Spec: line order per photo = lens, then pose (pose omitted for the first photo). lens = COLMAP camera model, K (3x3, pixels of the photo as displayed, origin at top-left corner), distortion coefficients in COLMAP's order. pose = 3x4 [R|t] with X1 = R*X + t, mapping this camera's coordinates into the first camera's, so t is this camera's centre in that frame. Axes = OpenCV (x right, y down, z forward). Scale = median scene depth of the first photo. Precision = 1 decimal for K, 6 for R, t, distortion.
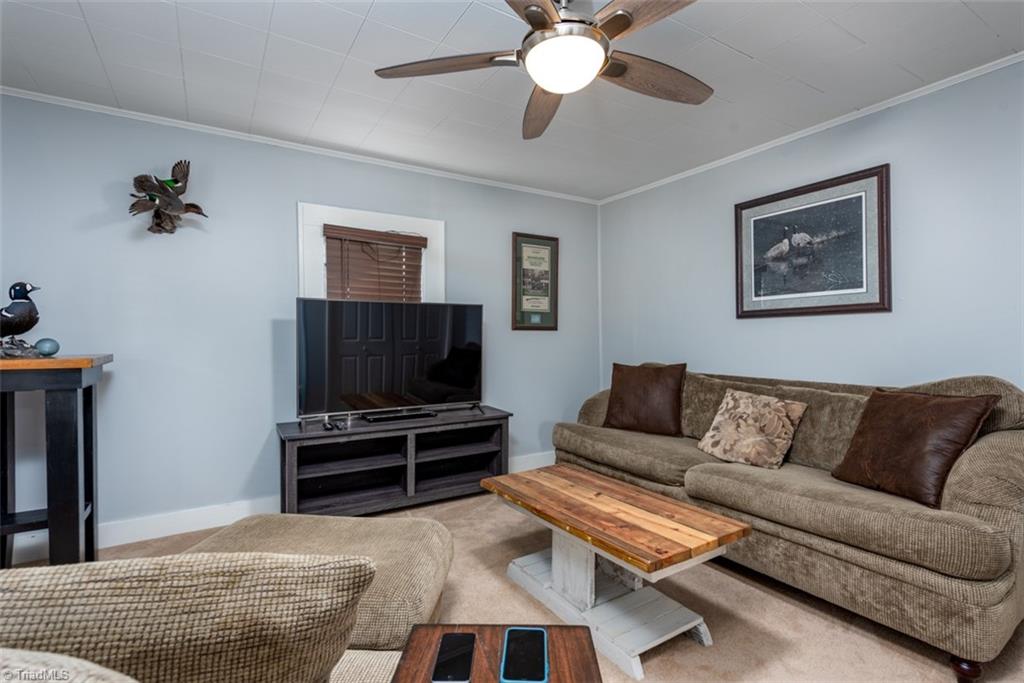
lens RADIAL K [[492.8, 0, 513.3], [0, 492.8, 339.7], [0, 0, 1]] dist [-0.001305, -0.000074]
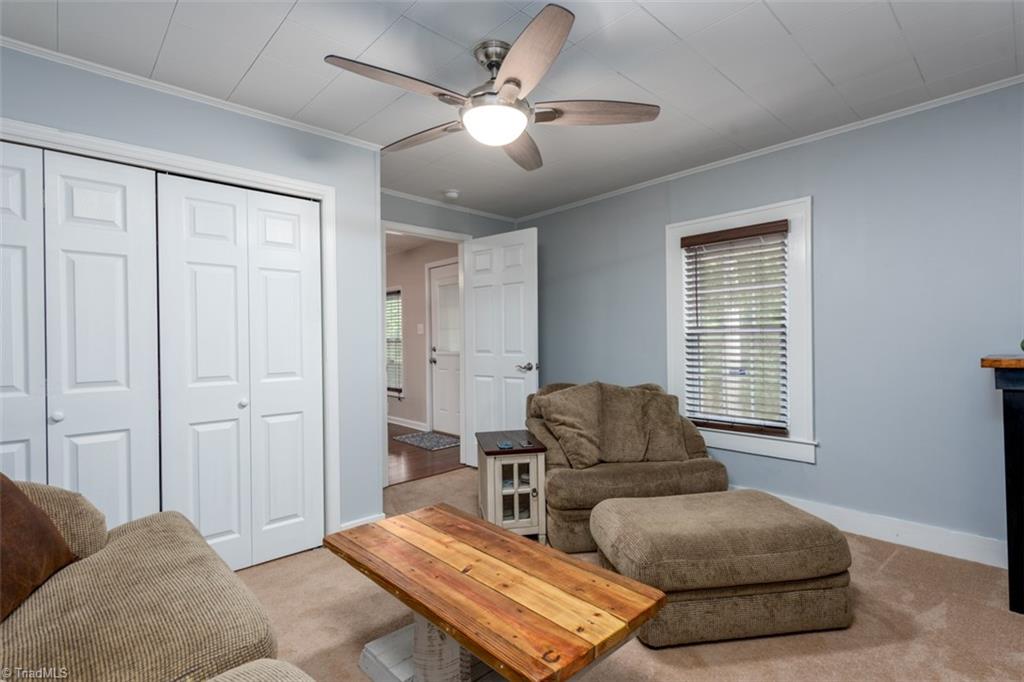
lens RADIAL K [[492.8, 0, 513.6], [0, 492.8, 338.5], [0, 0, 1]] dist [-0.001305, -0.000074]
pose [[-0.981759, 0.016166, -0.189440, 0.250195], [0.017200, 0.999845, -0.003817, -0.015196], [0.189349, -0.007006, -0.981885, 1.824545]]
